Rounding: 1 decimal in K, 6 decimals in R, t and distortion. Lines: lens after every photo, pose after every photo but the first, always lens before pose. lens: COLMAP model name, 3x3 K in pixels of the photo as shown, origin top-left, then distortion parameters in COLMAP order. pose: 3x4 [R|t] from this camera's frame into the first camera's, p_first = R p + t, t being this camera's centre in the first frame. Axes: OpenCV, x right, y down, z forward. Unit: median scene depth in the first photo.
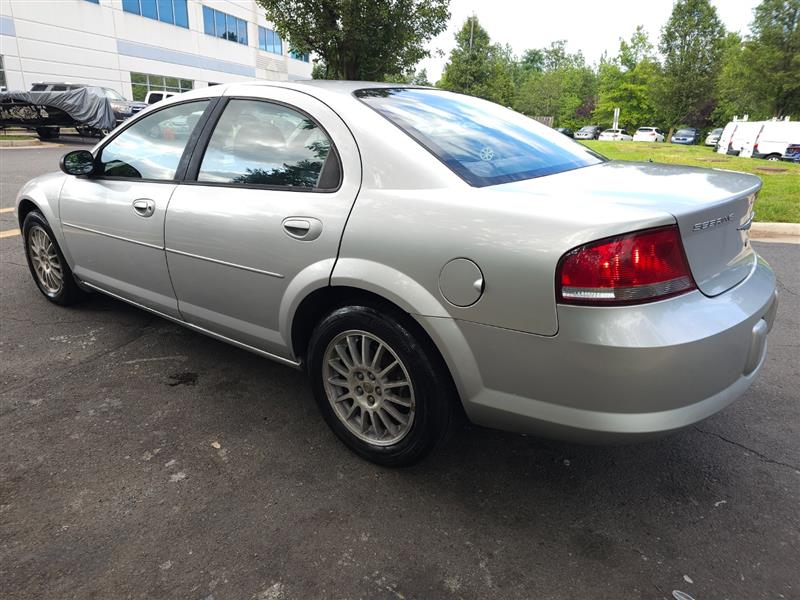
lens RADIAL K [[546.2, 0, 390.5], [0, 546.2, 306.1], [0, 0, 1]] dist [0.052618, -0.041282]
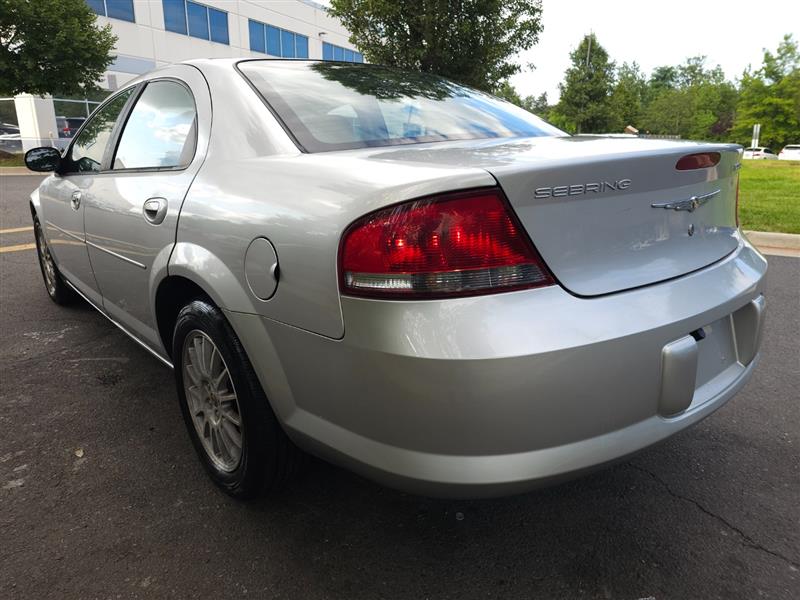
lens RADIAL K [[546.2, 0, 390.5], [0, 546.2, 306.1], [0, 0, 1]] dist [0.052618, -0.041282]
pose [[0.978956, 0.037742, -0.200550, 0.250064], [-0.046524, 0.998146, -0.039254, 0.017135], [0.198697, 0.047758, 0.978897, 0.143912]]
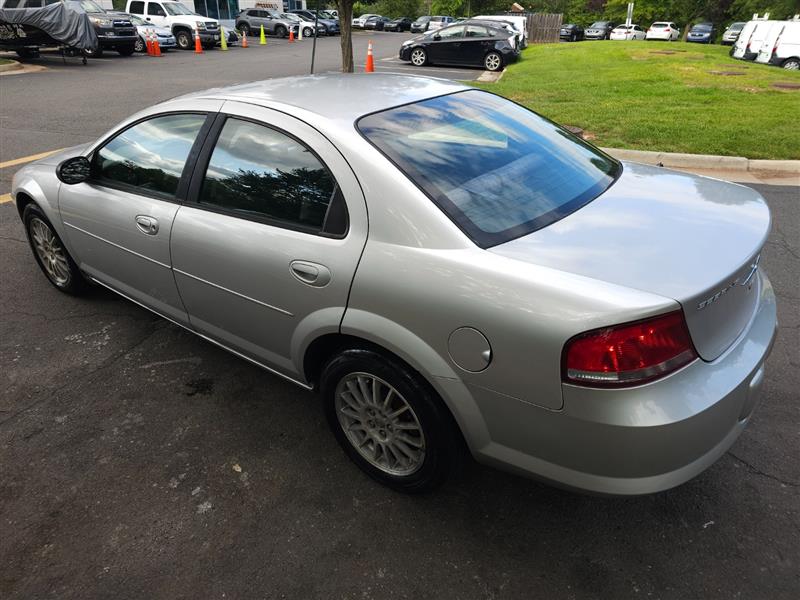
lens RADIAL K [[545.8, 0, 395.1], [0, 545.8, 299.1], [0, 0, 1]] dist [0.051527, -0.039657]
pose [[0.999757, -0.022034, 0.000398, -0.004459], [0.021726, 0.988475, 0.149818, -0.156244], [-0.003695, -0.149773, 0.988713, -0.000113]]
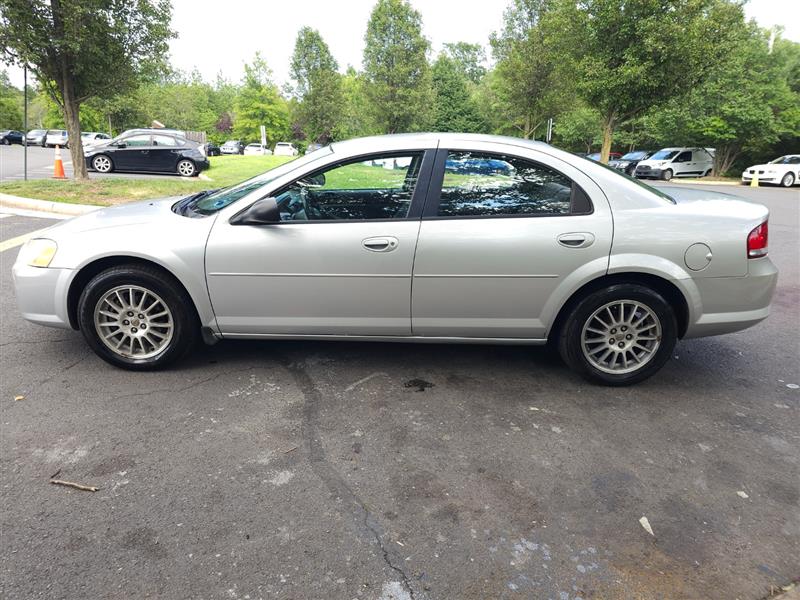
lens RADIAL K [[537.9, 0, 400.0], [0, 537.9, 300.0], [0, 0, 1]] dist [0.030554, -0.003397]
pose [[0.788309, -0.173517, 0.590306, -0.911172], [0.189066, 0.981306, 0.035966, -0.081636], [-0.585511, 0.083254, 0.806378, 0.079744]]
